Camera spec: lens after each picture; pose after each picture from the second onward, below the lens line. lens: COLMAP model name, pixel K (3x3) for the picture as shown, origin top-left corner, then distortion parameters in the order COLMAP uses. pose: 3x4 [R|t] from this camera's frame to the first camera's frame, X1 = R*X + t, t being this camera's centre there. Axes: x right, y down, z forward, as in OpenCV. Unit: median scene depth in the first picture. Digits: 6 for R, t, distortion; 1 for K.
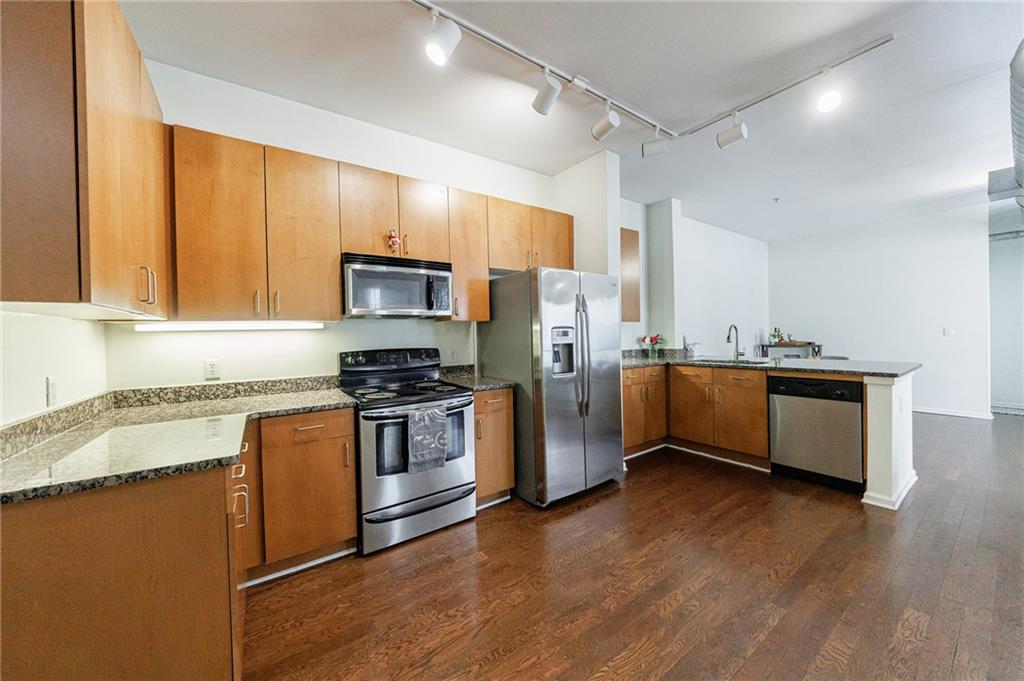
lens RADIAL K [[365.3, 0, 507.8], [0, 365.3, 336.2], [0, 0, 1]] dist [-0.010131, 0.000864]
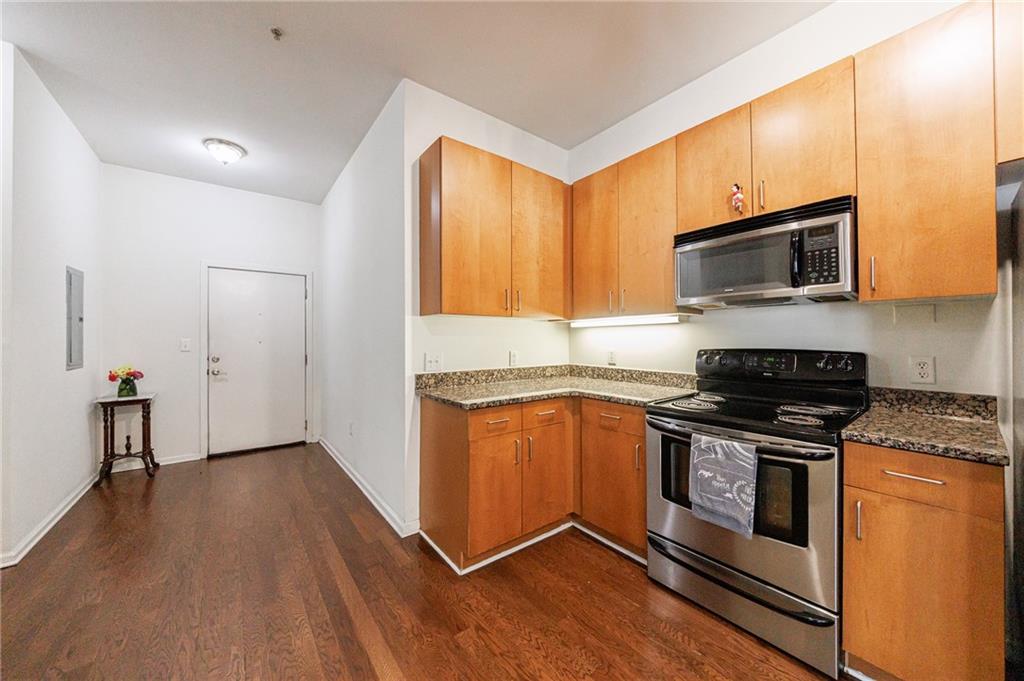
lens RADIAL K [[365.3, 0, 513.2], [0, 365.3, 336.8], [0, 0, 1]] dist [-0.010131, 0.000864]
pose [[0.054484, 0.017091, -0.998368, 0.370283], [-0.003505, 0.999851, 0.016925, 0.002143], [0.998508, 0.002577, 0.054536, 0.494204]]
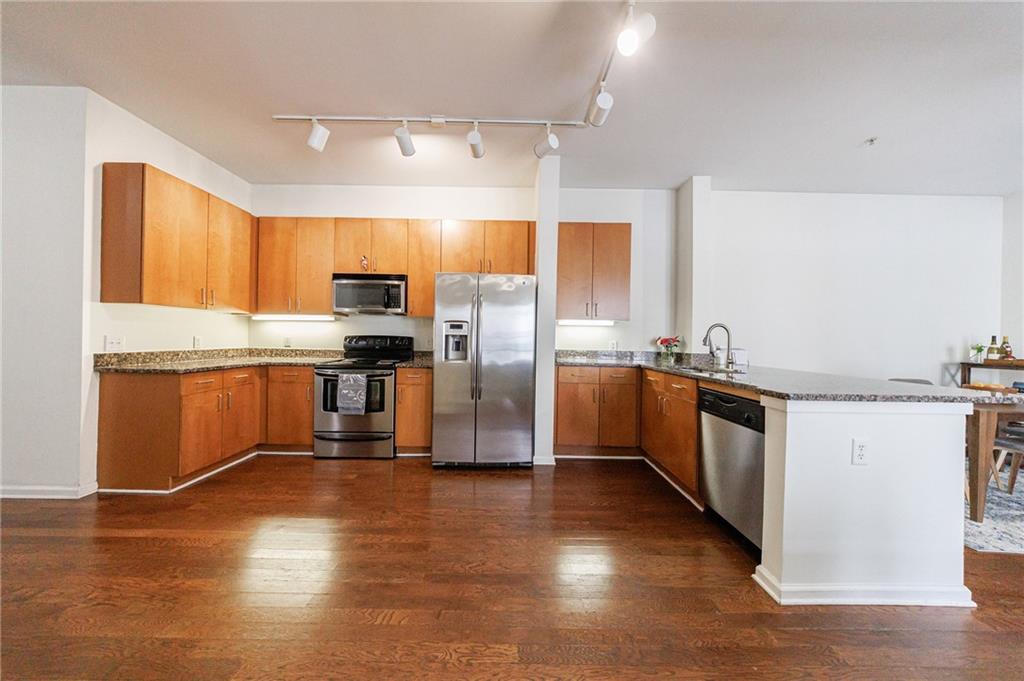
lens RADIAL K [[331.2, 0, 511.4], [0, 331.2, 338.6], [0, 0, 1]] dist [-0.006493, 0.000324]
pose [[0.822517, 0.036479, -0.567569, 0.932802], [-0.037796, 0.999241, 0.009449, 0.015554], [0.567483, 0.013680, 0.823271, 0.211999]]
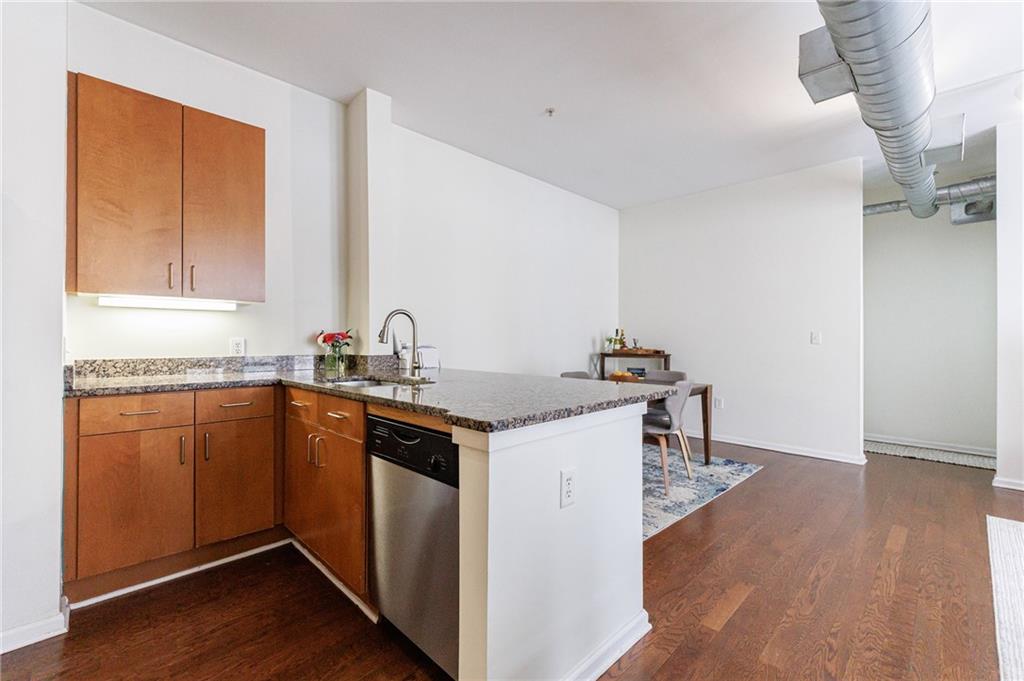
lens RADIAL K [[432.4, 0, 508.2], [0, 432.4, 337.7], [0, 0, 1]] dist [0.007888, -0.001146]
pose [[0.985361, 0.023070, 0.168911, 0.947891], [-0.021428, 0.999704, -0.011539, 0.018142], [-0.169128, 0.007751, 0.985564, 0.511506]]
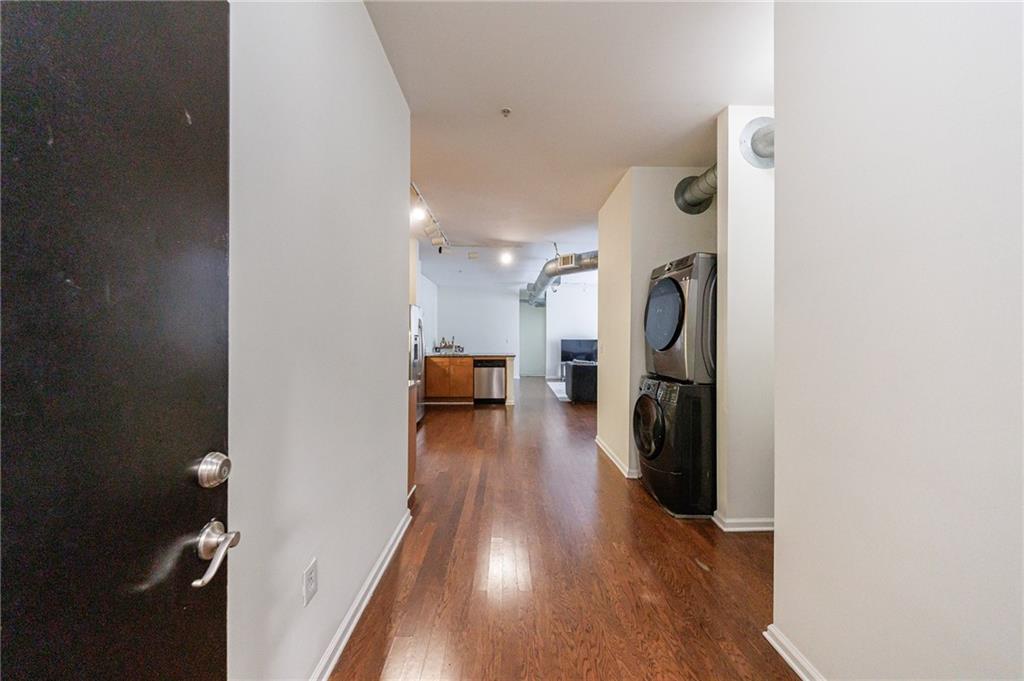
lens RADIAL K [[348.7, 0, 513.7], [0, 348.7, 343.1], [0, 0, 1]] dist [-0.003131, -0.000231]
pose [[0.551674, 0.010474, 0.833994, -1.101468], [-0.012354, 0.999914, -0.004385, 0.017441], [-0.833968, -0.007884, 0.551756, -0.447428]]
